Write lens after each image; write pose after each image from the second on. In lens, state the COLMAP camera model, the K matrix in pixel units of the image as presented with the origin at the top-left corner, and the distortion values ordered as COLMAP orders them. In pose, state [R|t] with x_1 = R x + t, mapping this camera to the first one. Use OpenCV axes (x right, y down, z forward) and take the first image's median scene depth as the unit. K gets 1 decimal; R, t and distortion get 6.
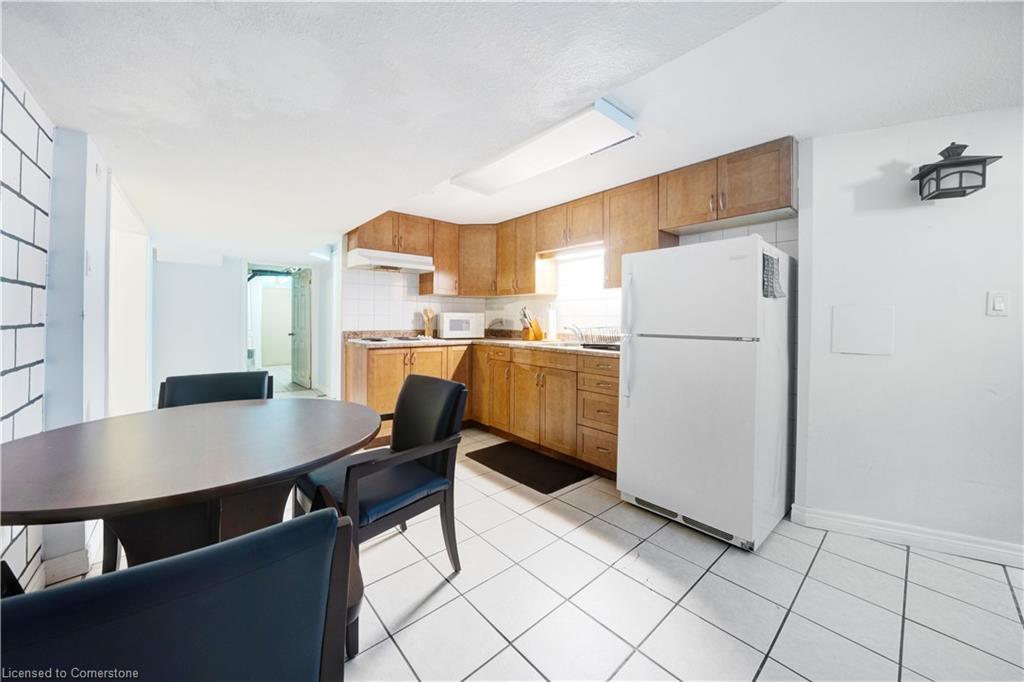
lens RADIAL K [[369.2, 0, 515.3], [0, 369.2, 314.3], [0, 0, 1]] dist [-0.020551, -0.000031]
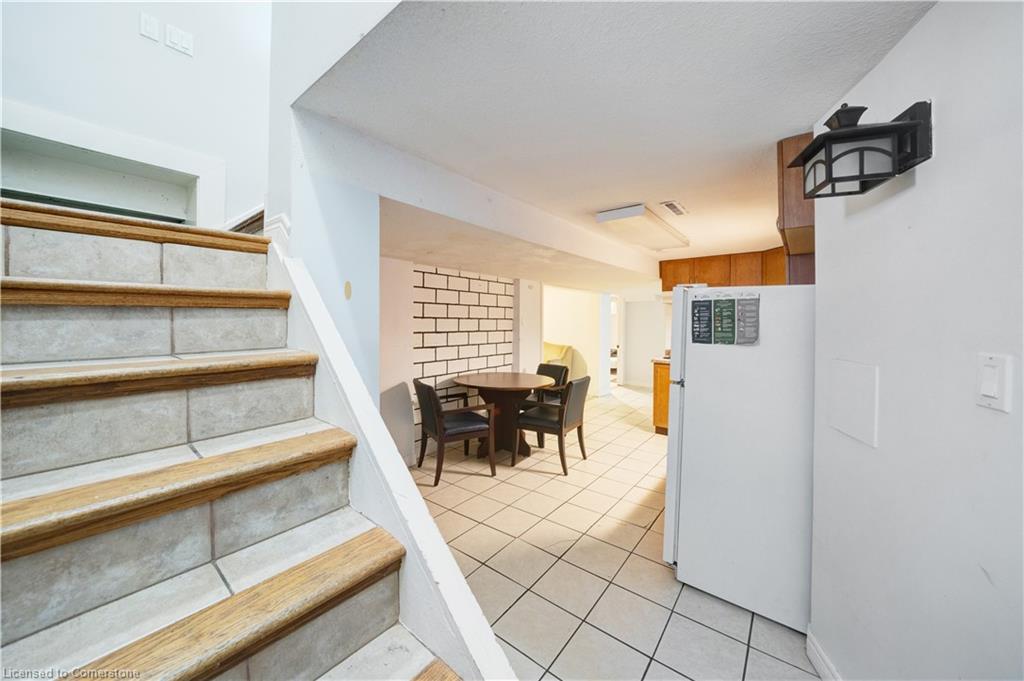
lens RADIAL K [[367.6, 0, 510.9], [0, 367.6, 327.2], [0, 0, 1]] dist [-0.015318, 0.000207]
pose [[0.186051, 0.005115, -0.982527, 0.902713], [0.005277, 0.999967, 0.006205, -0.058808], [0.982526, -0.006339, 0.186018, 0.178327]]
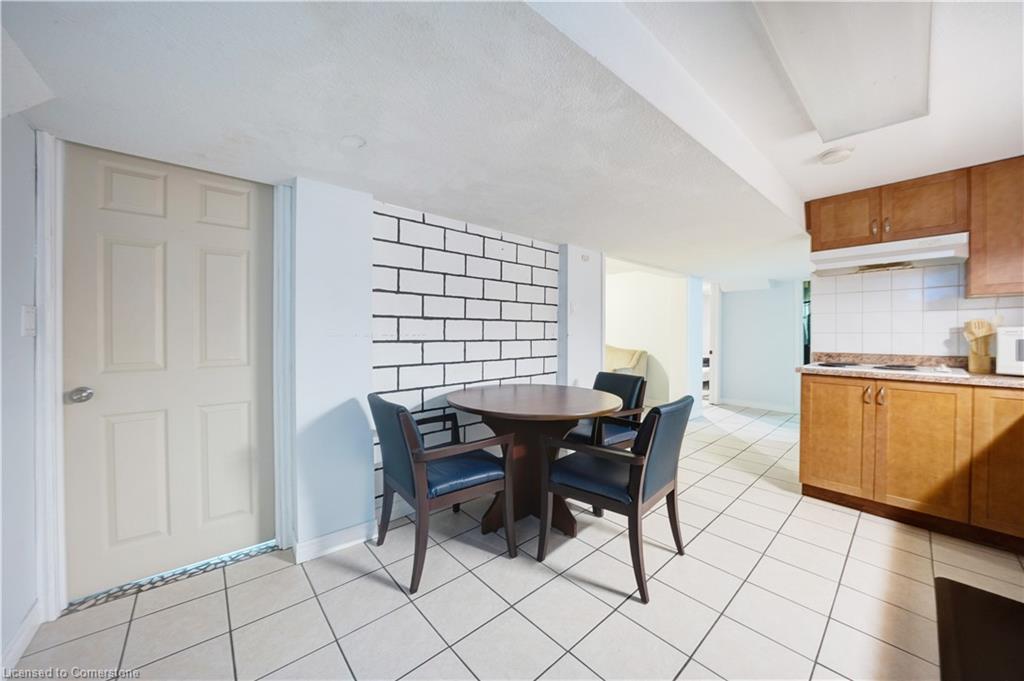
lens RADIAL K [[364.0, 0, 512.0], [0, 364.0, 340.5], [0, 0, 1]] dist [-0.013761, 0.000316]
pose [[0.007725, 0.011925, -0.999899, 0.404370], [0.007345, 0.999901, 0.011982, 0.004063], [0.999943, -0.007437, 0.007636, 0.338621]]
